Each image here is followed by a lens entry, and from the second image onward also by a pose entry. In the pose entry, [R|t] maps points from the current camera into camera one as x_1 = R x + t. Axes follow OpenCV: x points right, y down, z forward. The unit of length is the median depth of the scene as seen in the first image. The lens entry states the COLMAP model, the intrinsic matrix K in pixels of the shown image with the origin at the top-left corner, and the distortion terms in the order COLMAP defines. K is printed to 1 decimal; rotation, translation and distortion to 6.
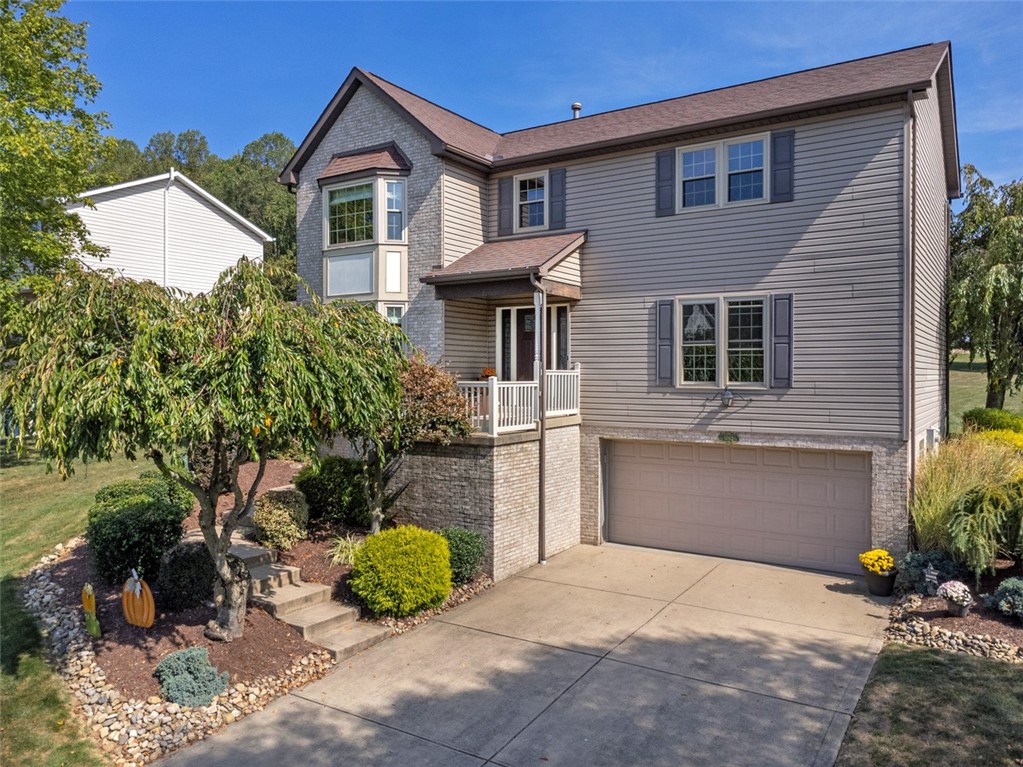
lens RADIAL K [[772.9, 0, 512.0], [0, 772.9, 372.4], [0, 0, 1]] dist [0.028759, -0.000558]
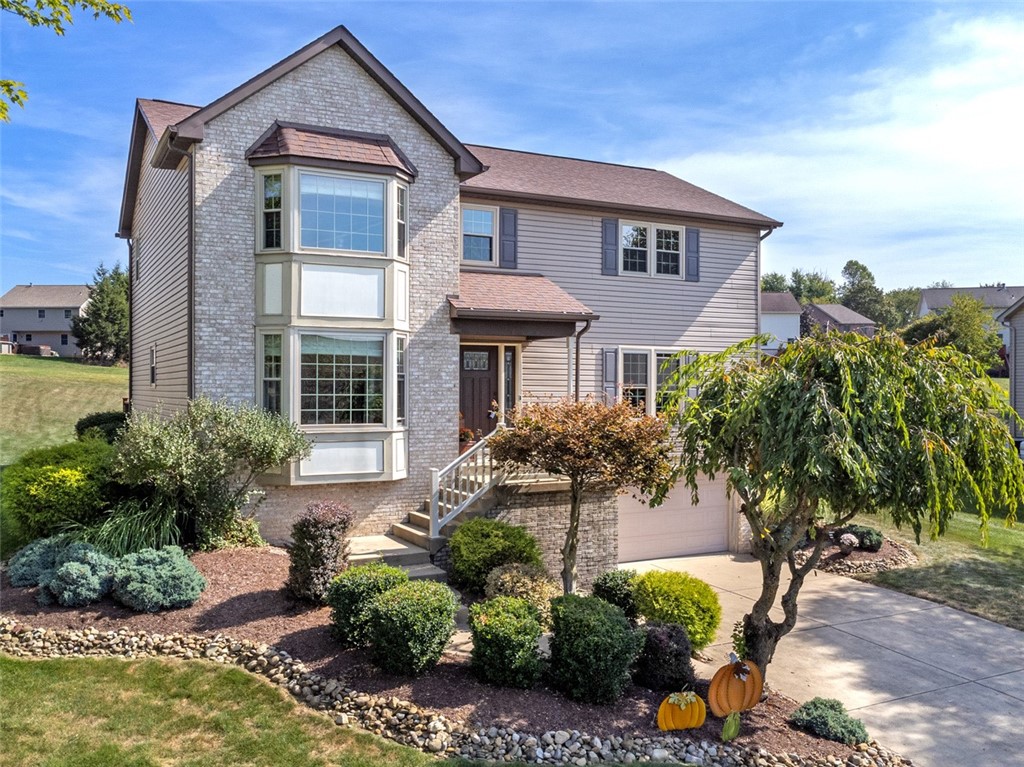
lens RADIAL K [[837.8, 0, 562.8], [0, 837.8, 376.1], [0, 0, 1]] dist [0.021926, -0.007845]
pose [[0.499907, 0.014286, 0.865961, -0.962635], [-0.000373, 0.999867, -0.016280, -0.032860], [-0.866079, 0.007815, 0.499847, 0.458808]]
